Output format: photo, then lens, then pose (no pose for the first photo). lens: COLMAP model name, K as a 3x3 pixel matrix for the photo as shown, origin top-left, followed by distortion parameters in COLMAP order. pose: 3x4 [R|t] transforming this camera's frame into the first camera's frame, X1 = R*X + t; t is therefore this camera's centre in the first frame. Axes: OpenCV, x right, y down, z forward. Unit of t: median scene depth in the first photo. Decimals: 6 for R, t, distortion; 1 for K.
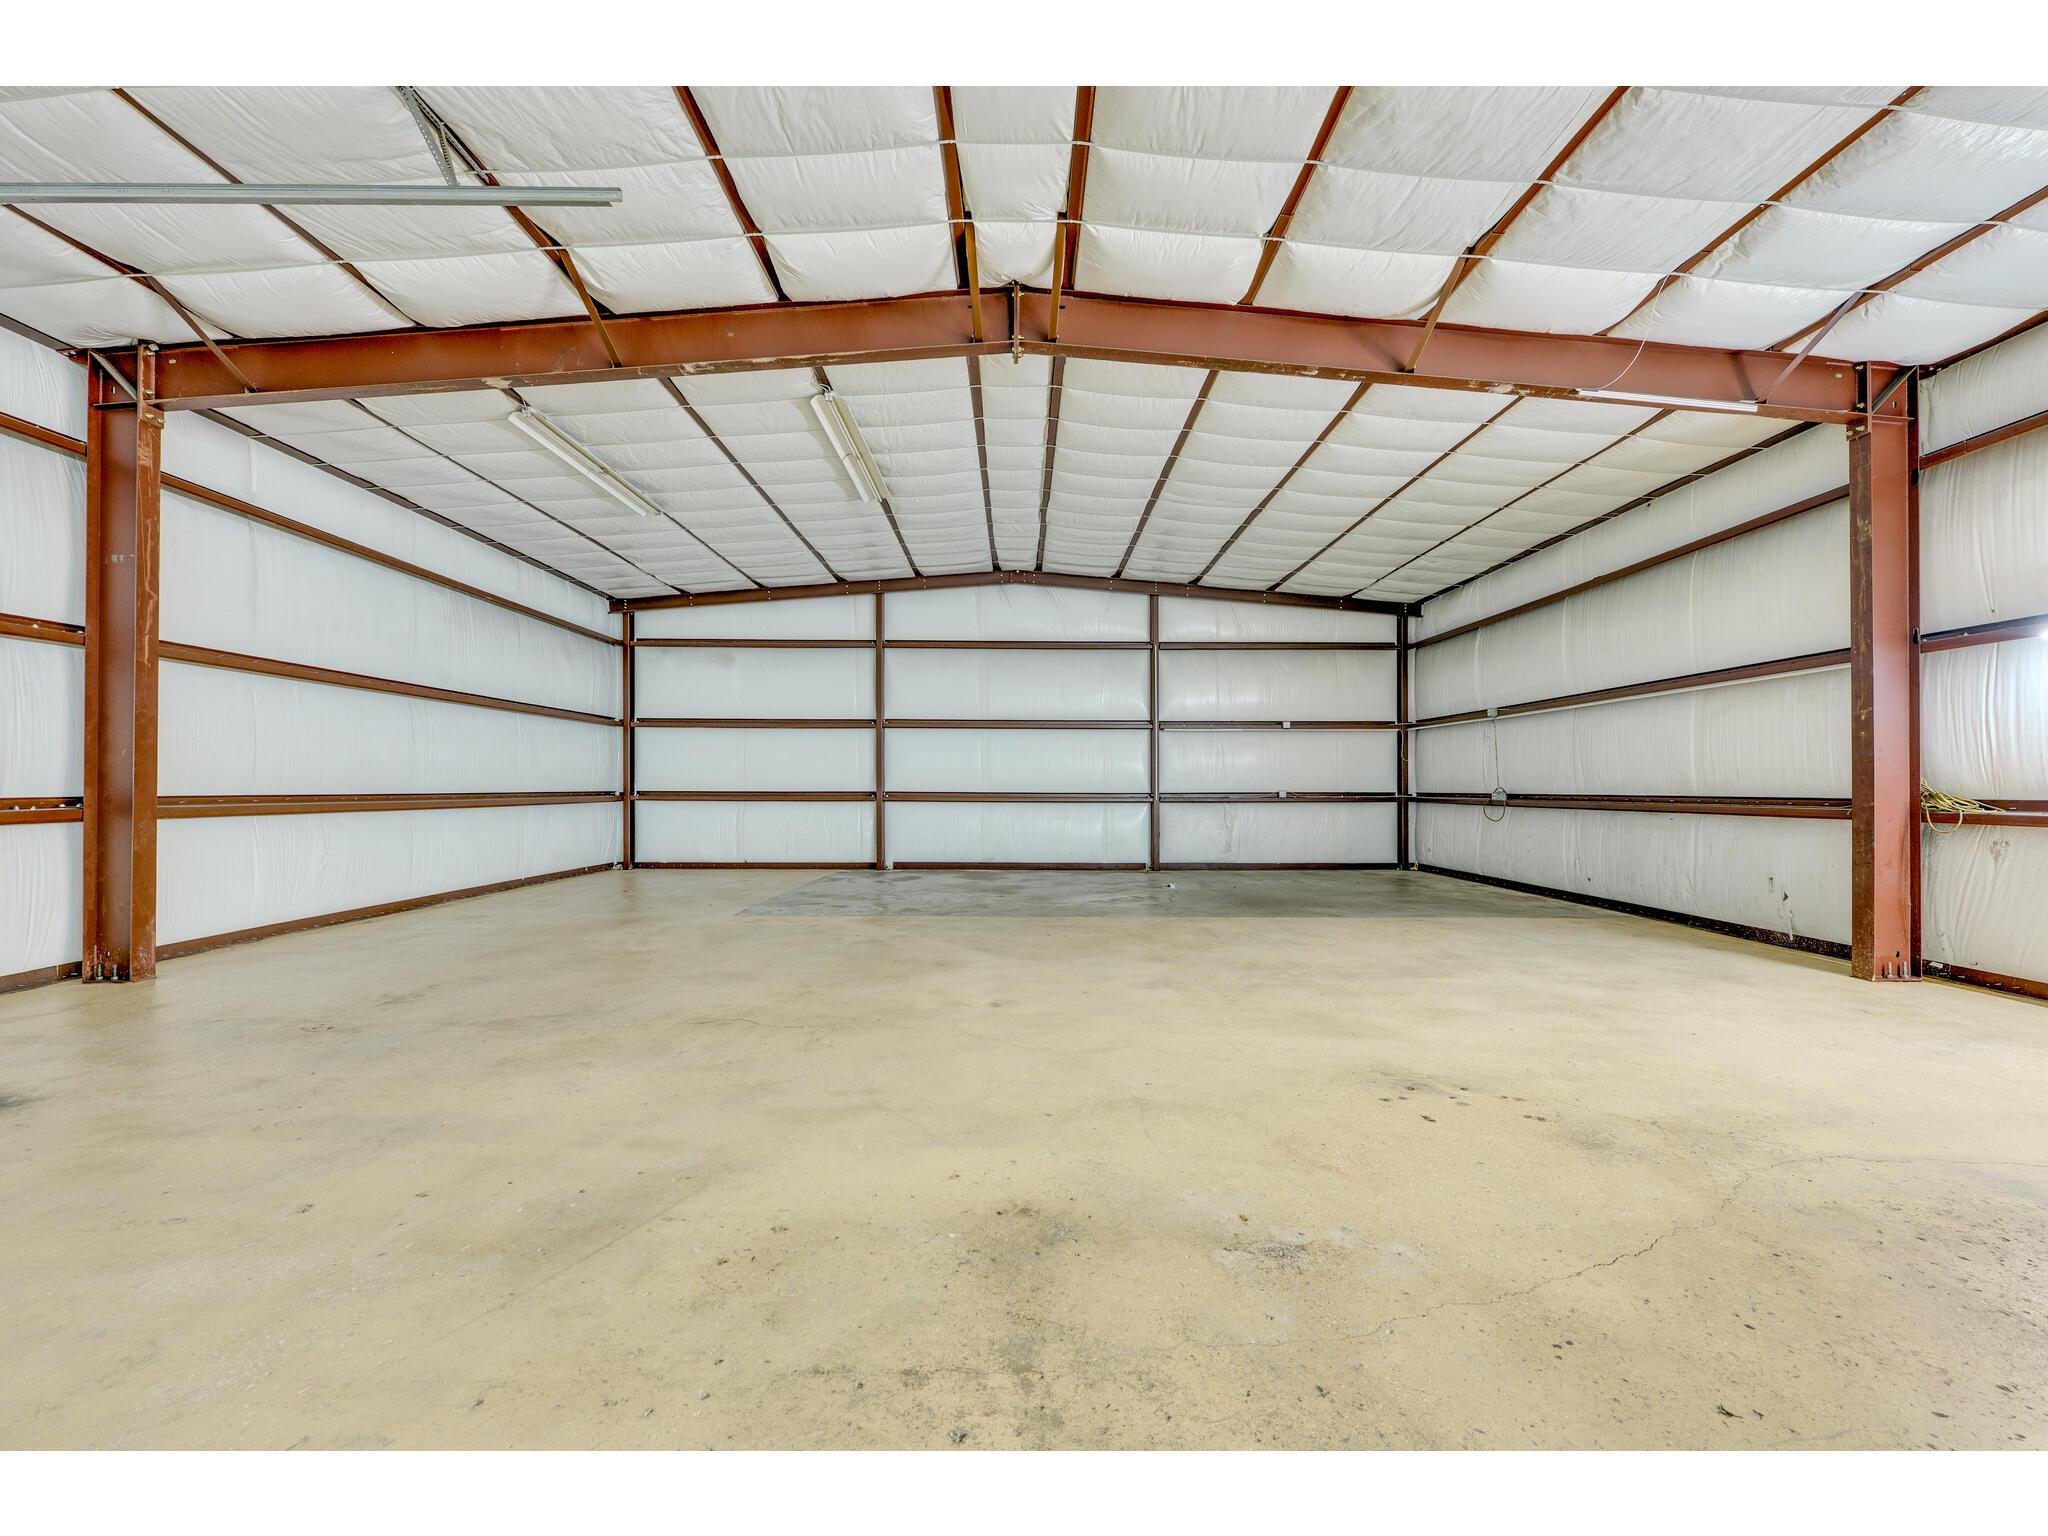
lens RADIAL K [[854.3, 0, 1013.2], [0, 854.3, 774.2], [0, 0, 1]] dist [0.000562, -0.000690]
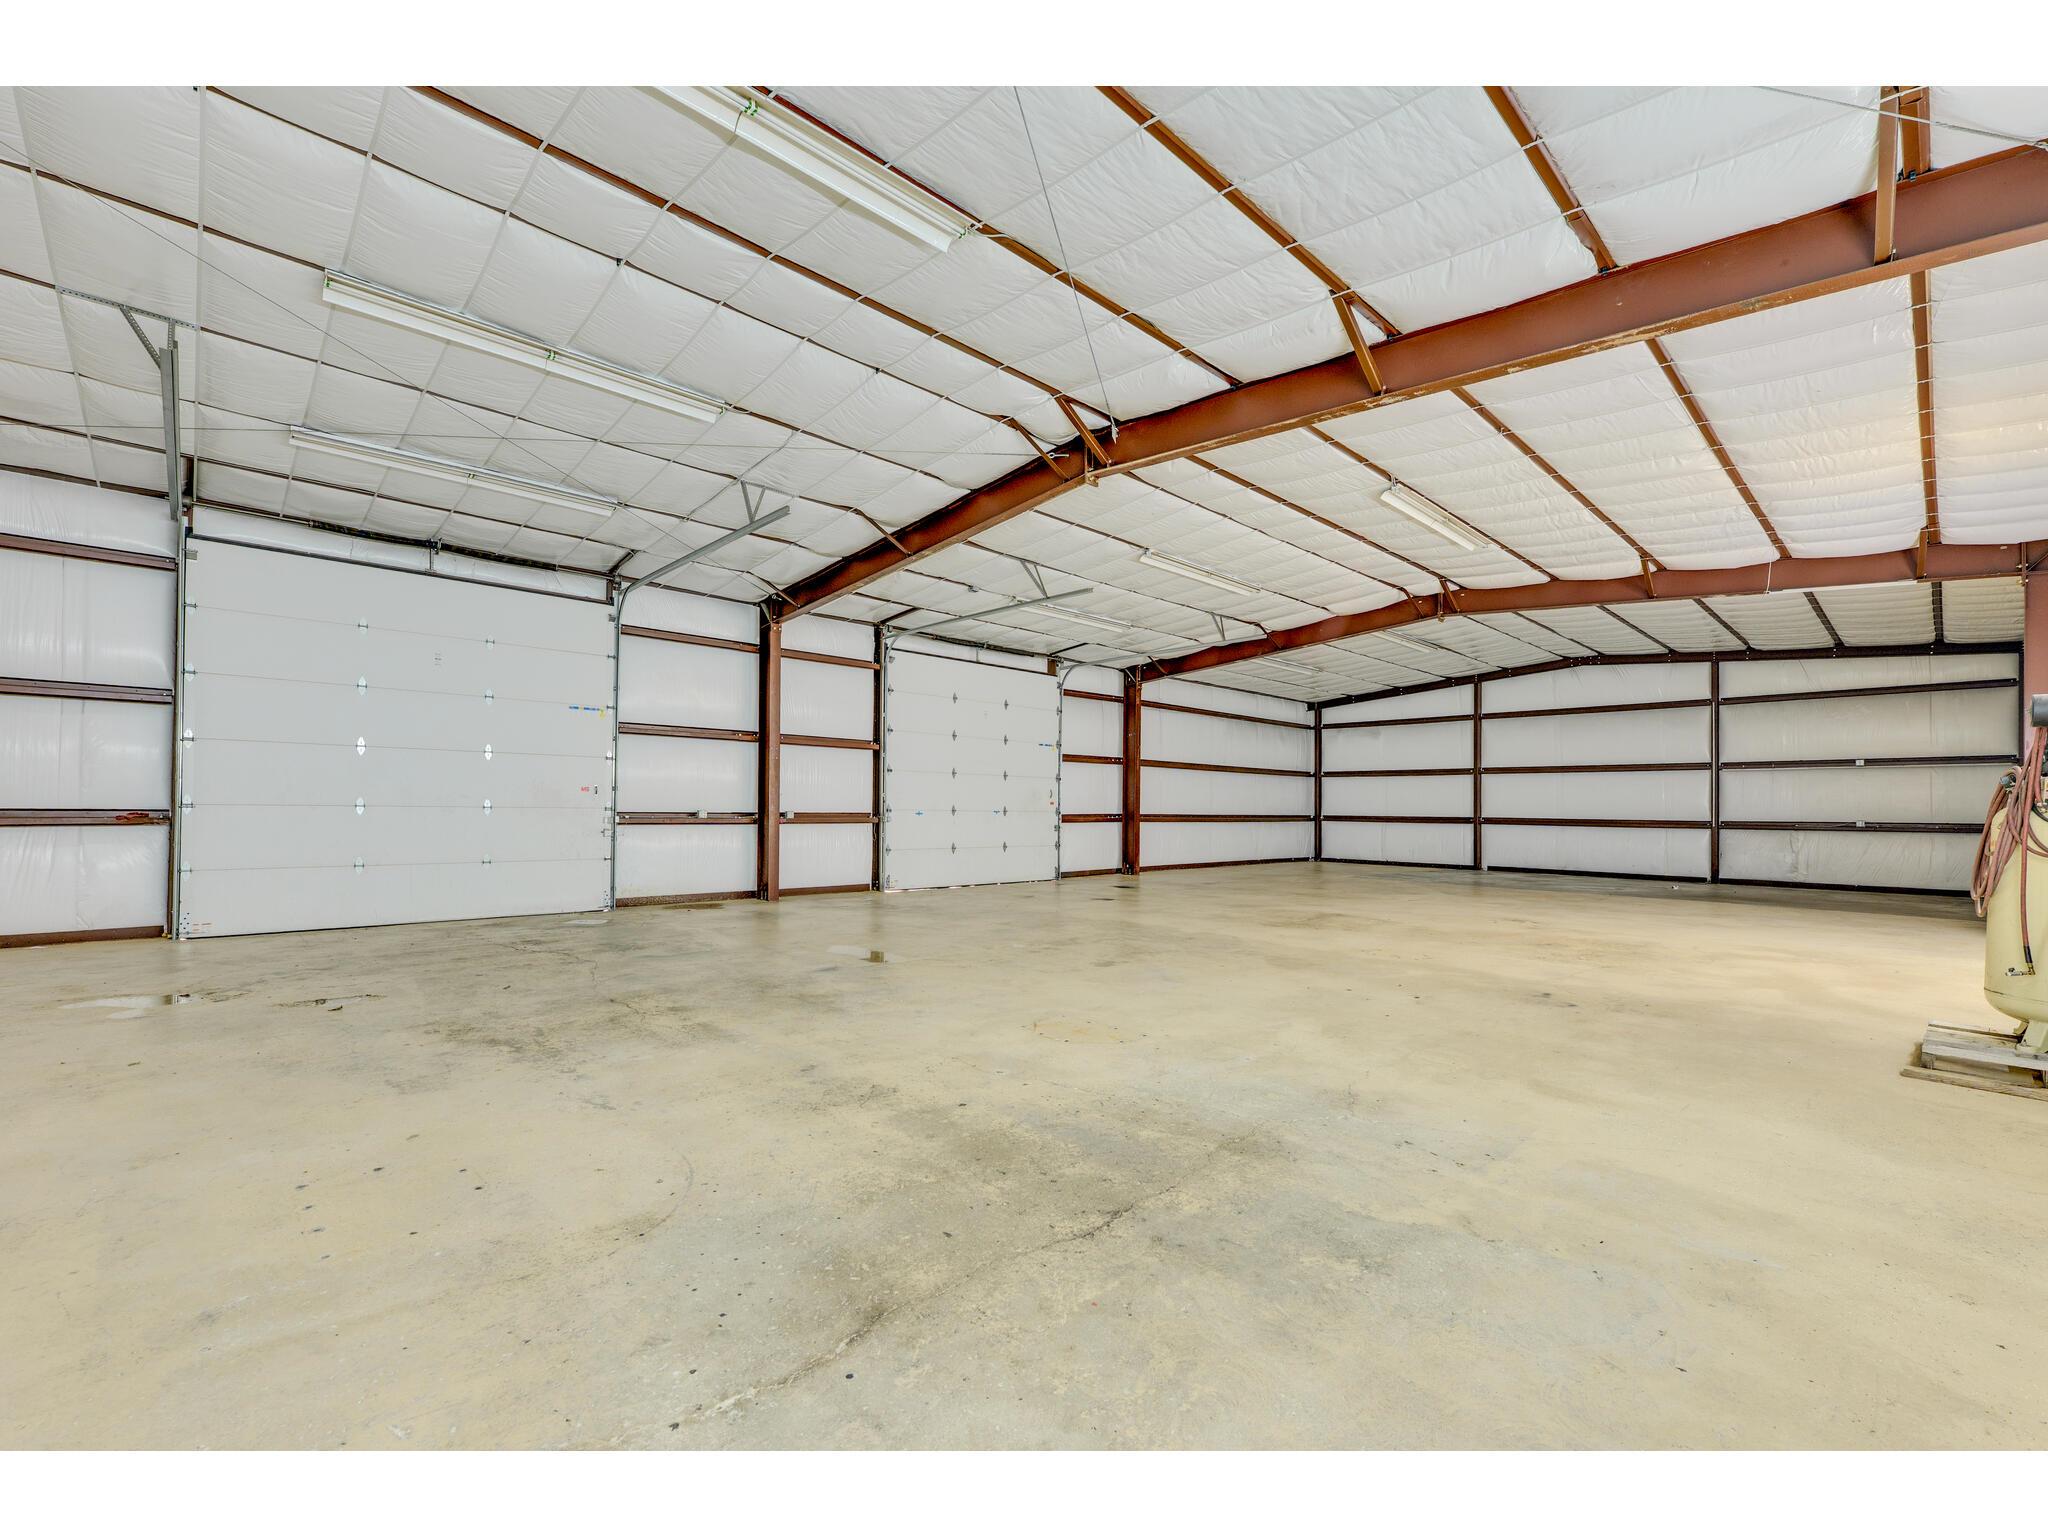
lens RADIAL K [[854.3, 0, 1010.9], [0, 854.3, 810.1], [0, 0, 1]] dist [0.000562, -0.000690]
pose [[0.671722, 0.005540, -0.740783, 0.396783], [0.001383, 0.999961, 0.008733, -0.006098], [0.740802, -0.006891, 0.671688, -0.589239]]
